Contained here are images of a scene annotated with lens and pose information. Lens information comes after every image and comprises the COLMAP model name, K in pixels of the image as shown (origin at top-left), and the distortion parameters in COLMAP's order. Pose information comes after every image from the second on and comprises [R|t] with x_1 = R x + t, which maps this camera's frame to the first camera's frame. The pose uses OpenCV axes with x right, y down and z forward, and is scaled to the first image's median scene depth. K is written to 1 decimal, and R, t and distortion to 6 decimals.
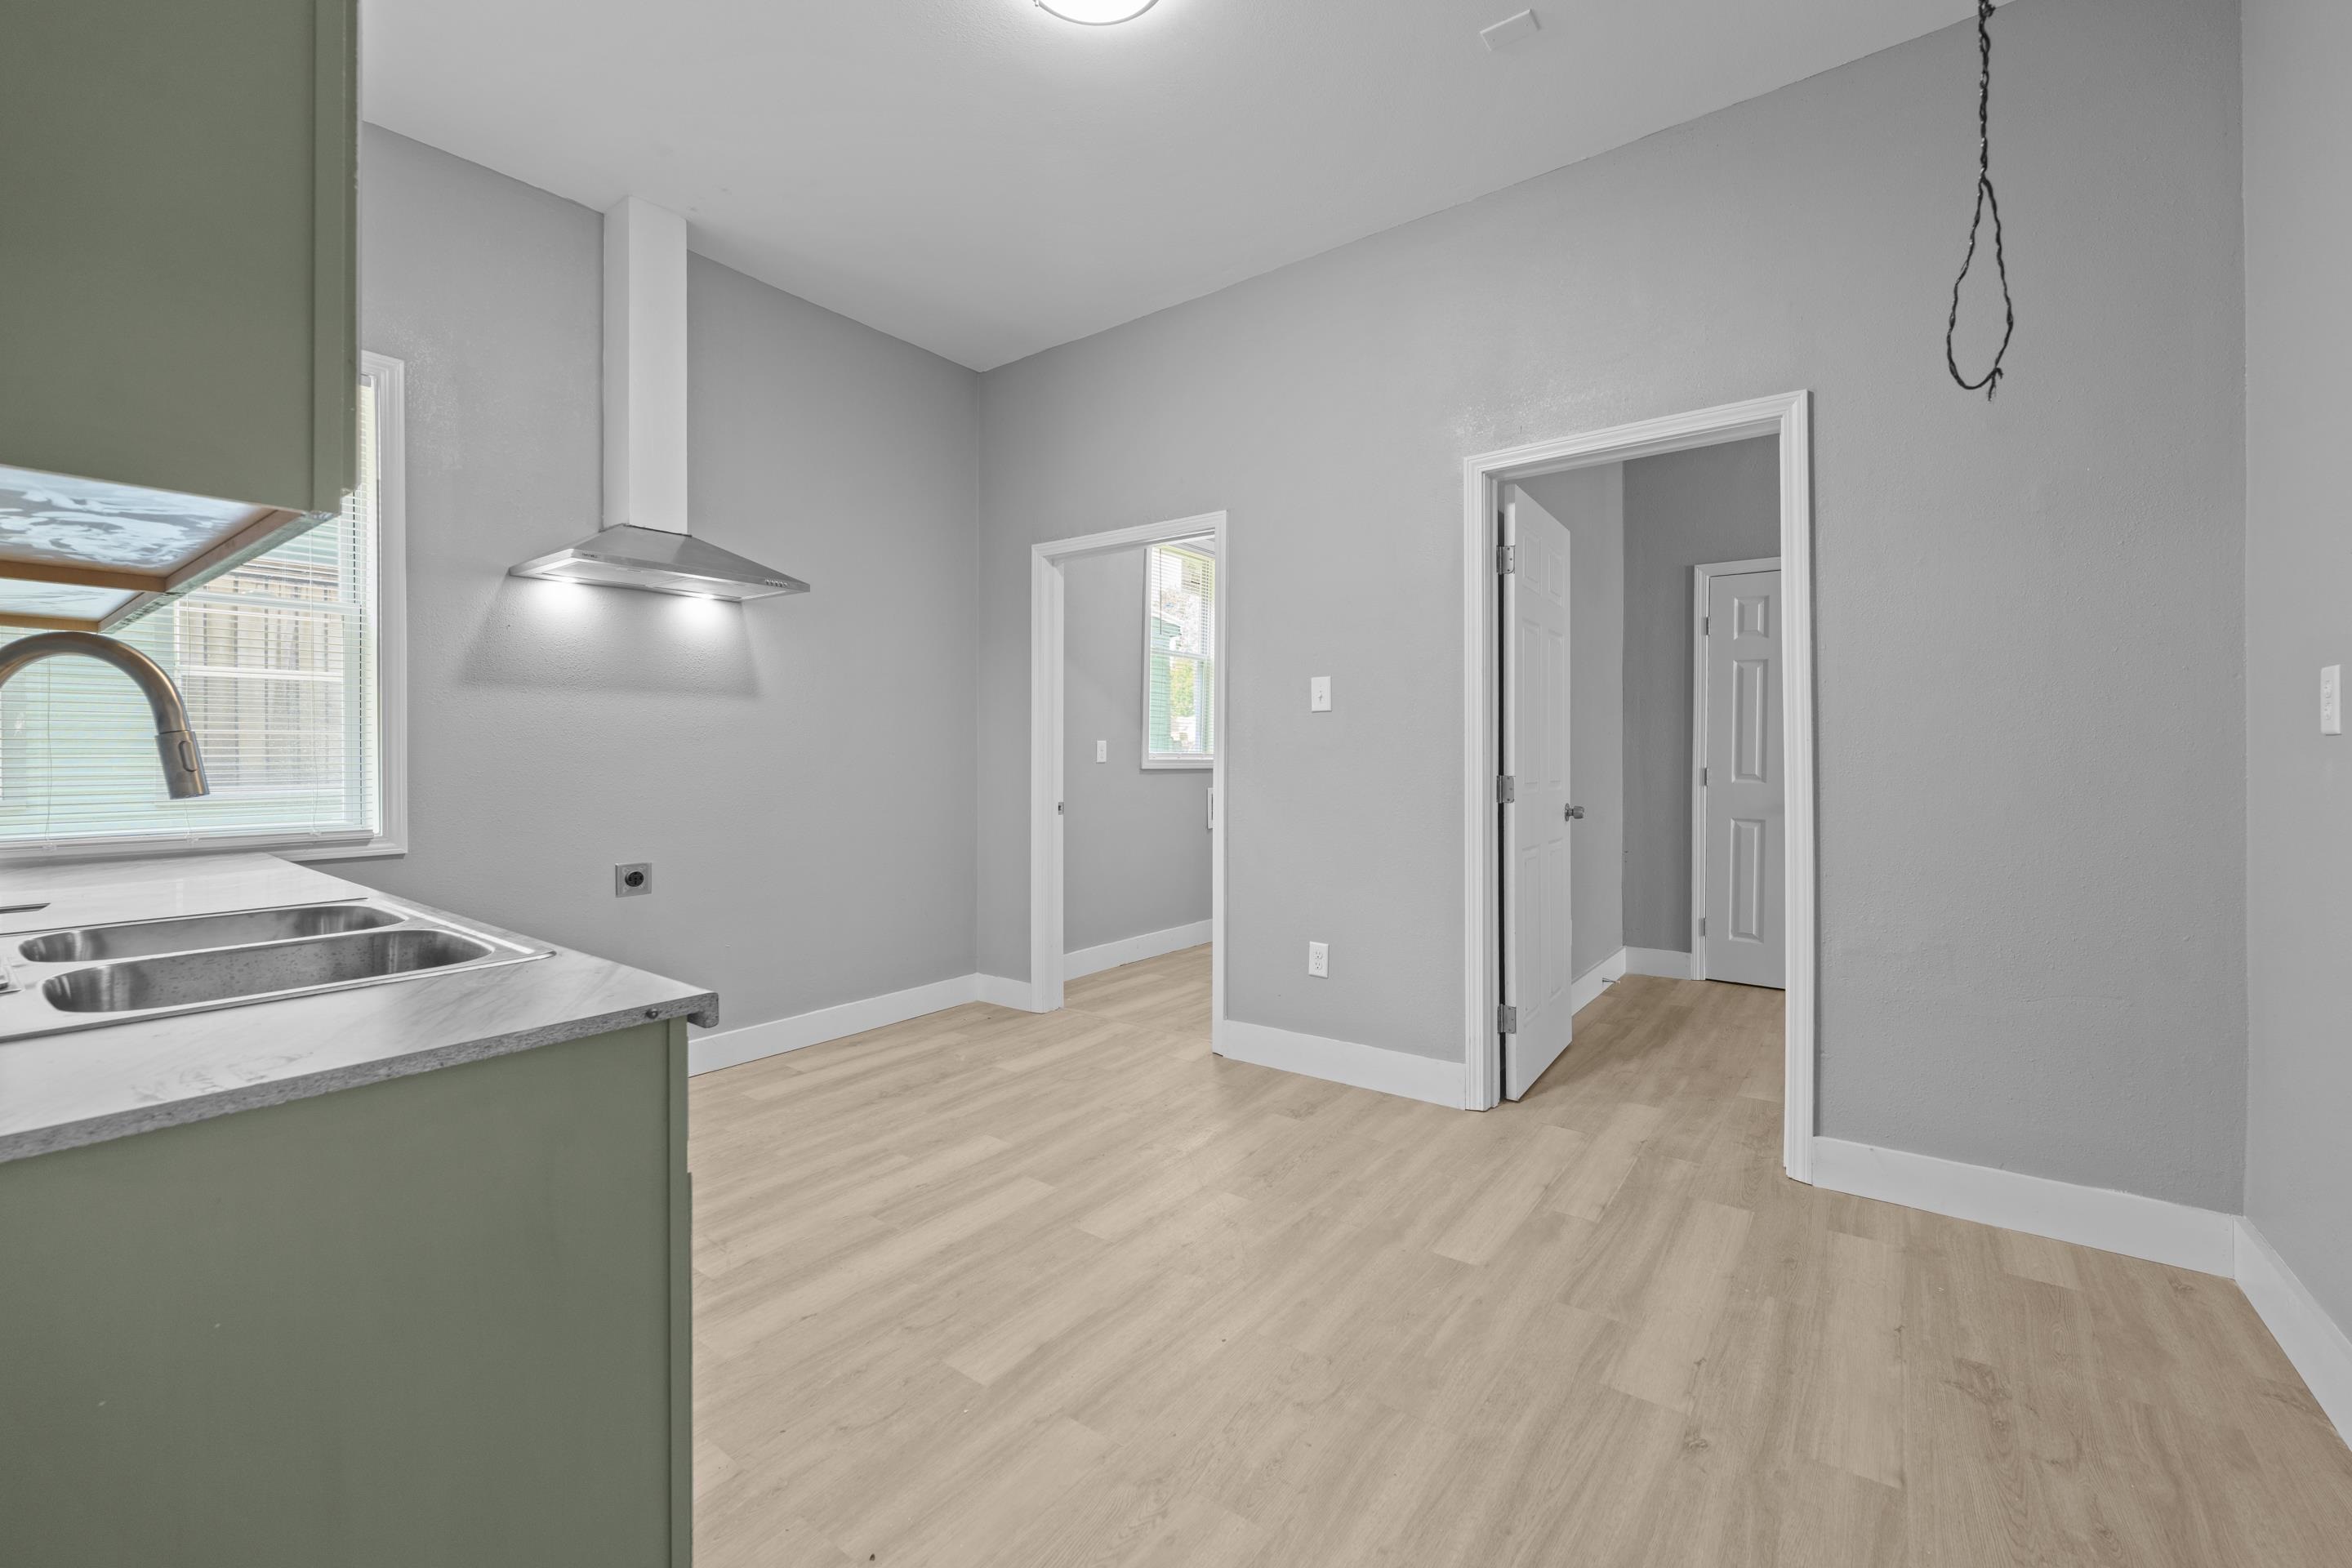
lens RADIAL K [[961.0, 0, 1173.7], [0, 961.0, 764.2], [0, 0, 1]] dist [0.000731, -0.000125]
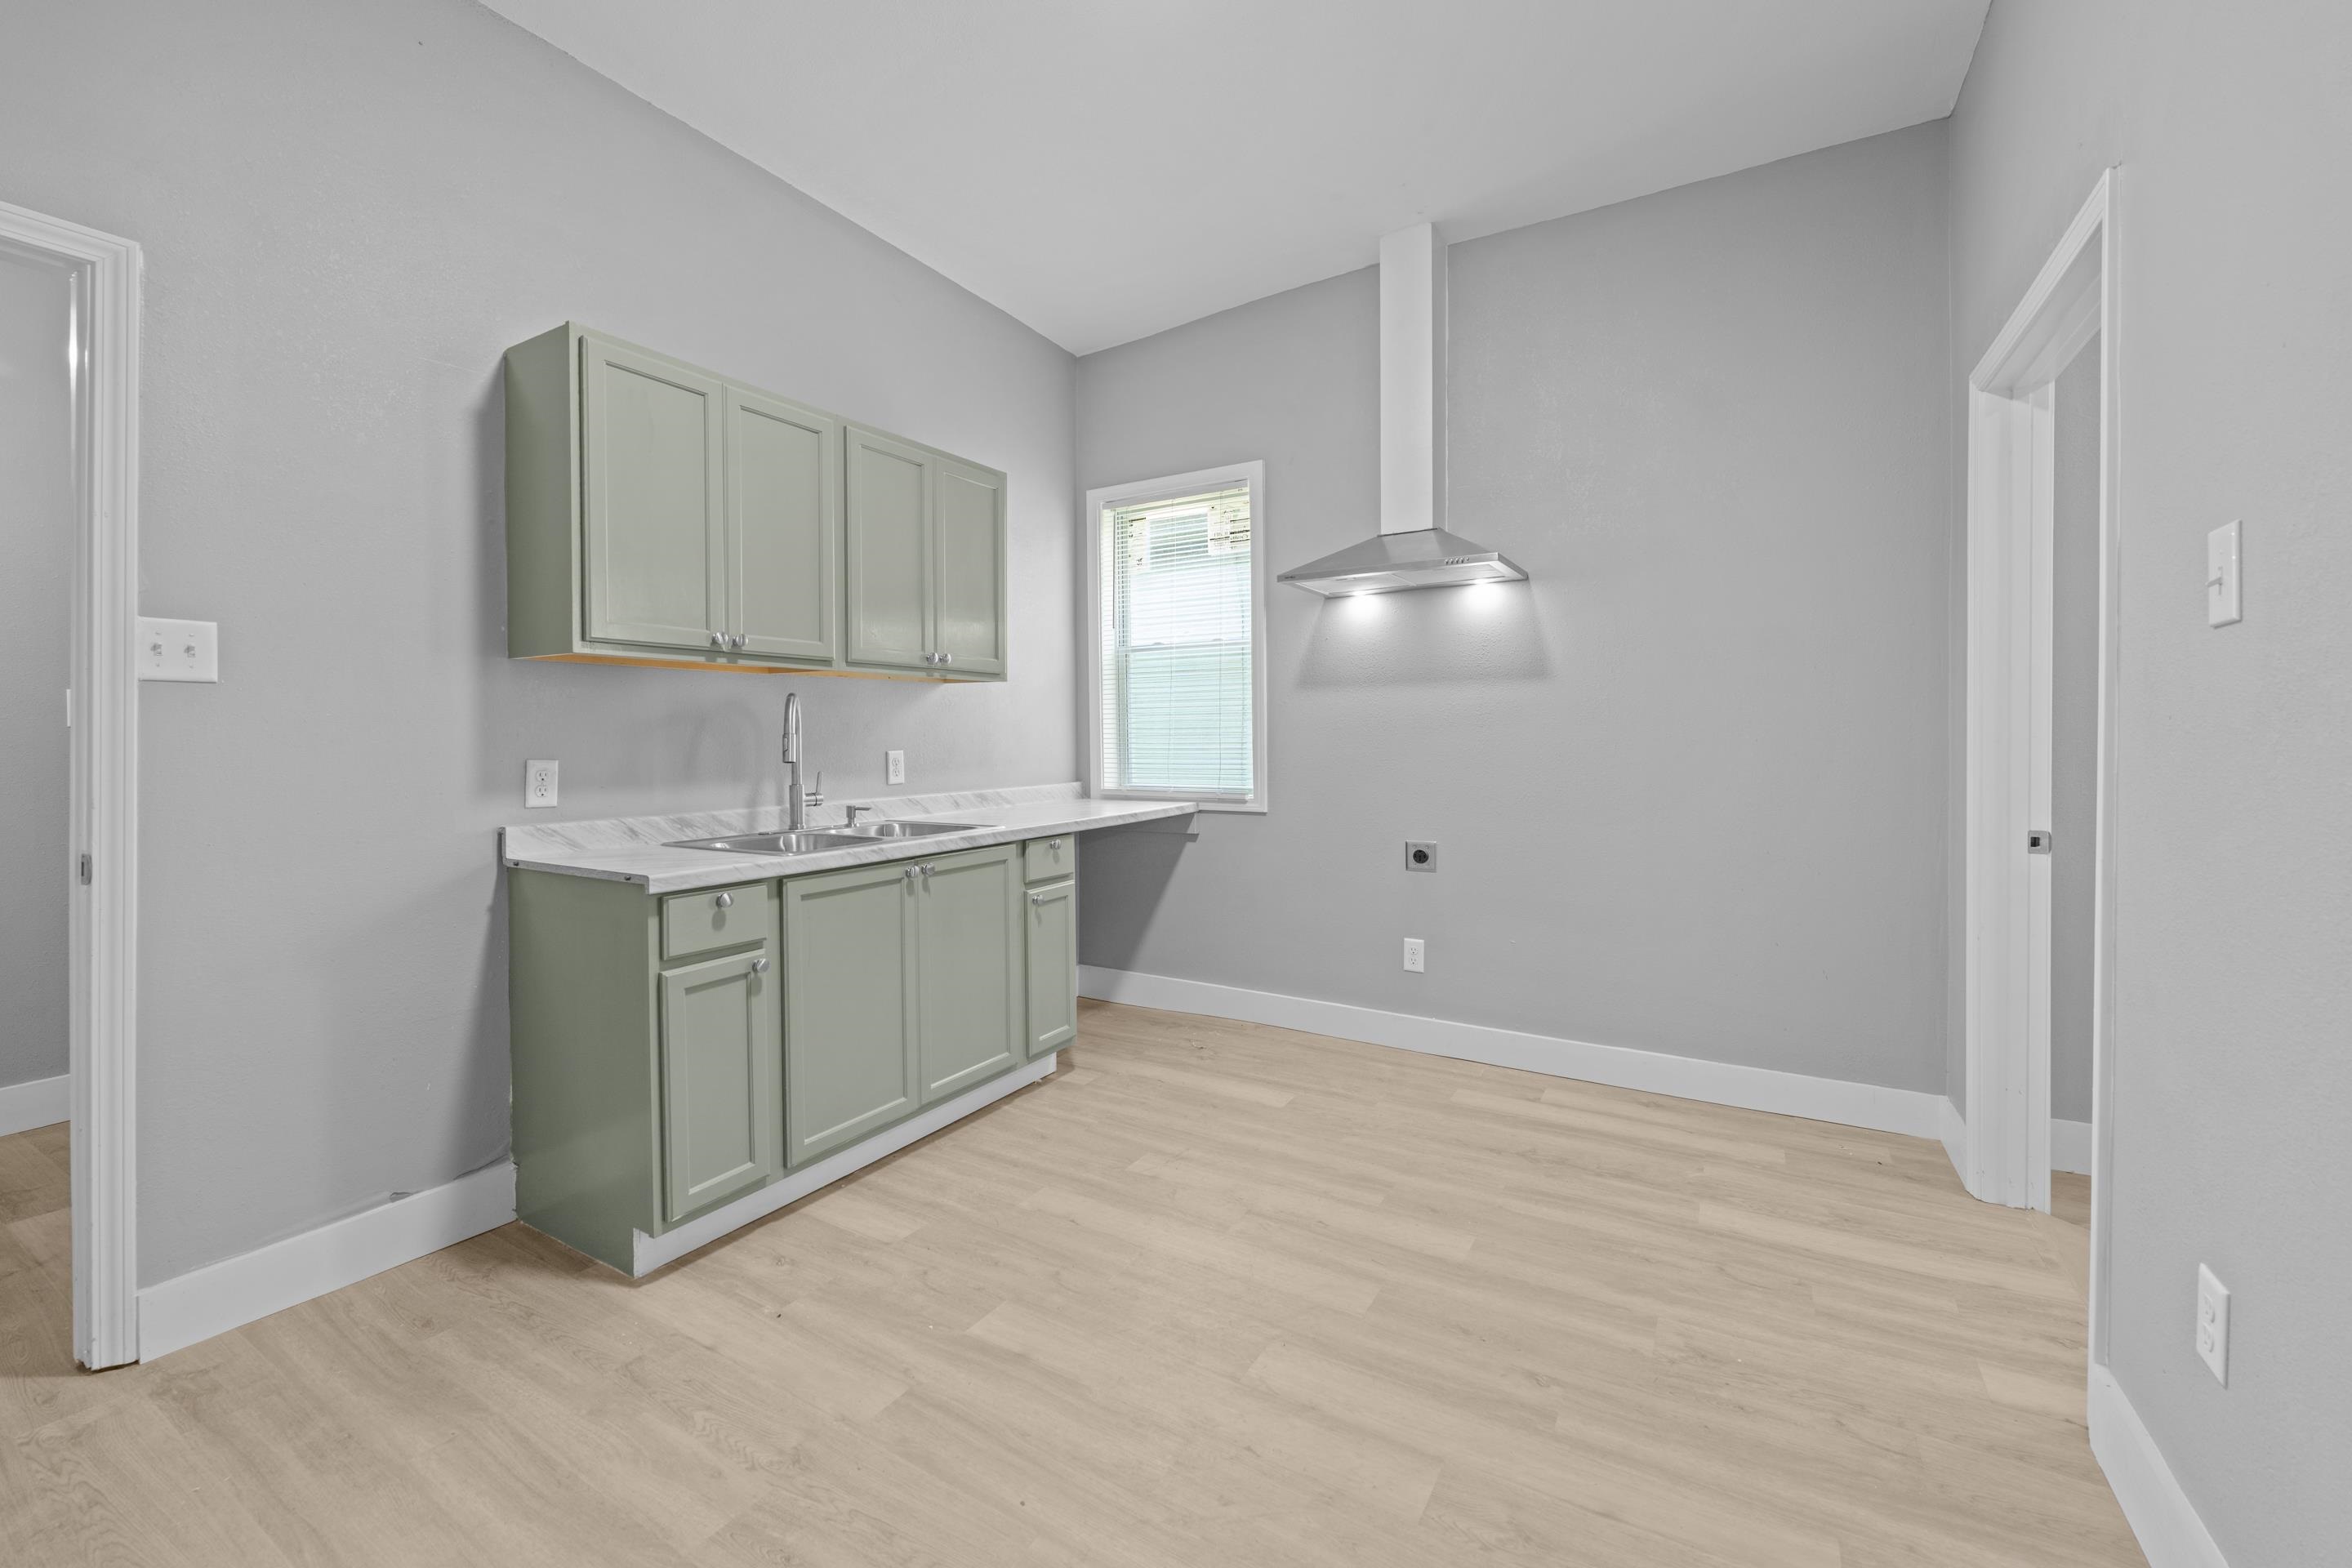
lens RADIAL K [[959.8, 0, 1166.3], [0, 959.8, 749.8], [0, 0, 1]] dist [0.000991, -0.000253]
pose [[0.098088, 0.008473, -0.995142, 0.492391], [-0.006295, 0.999949, 0.007894, -0.007356], [0.995158, 0.005491, 0.098136, 0.617716]]
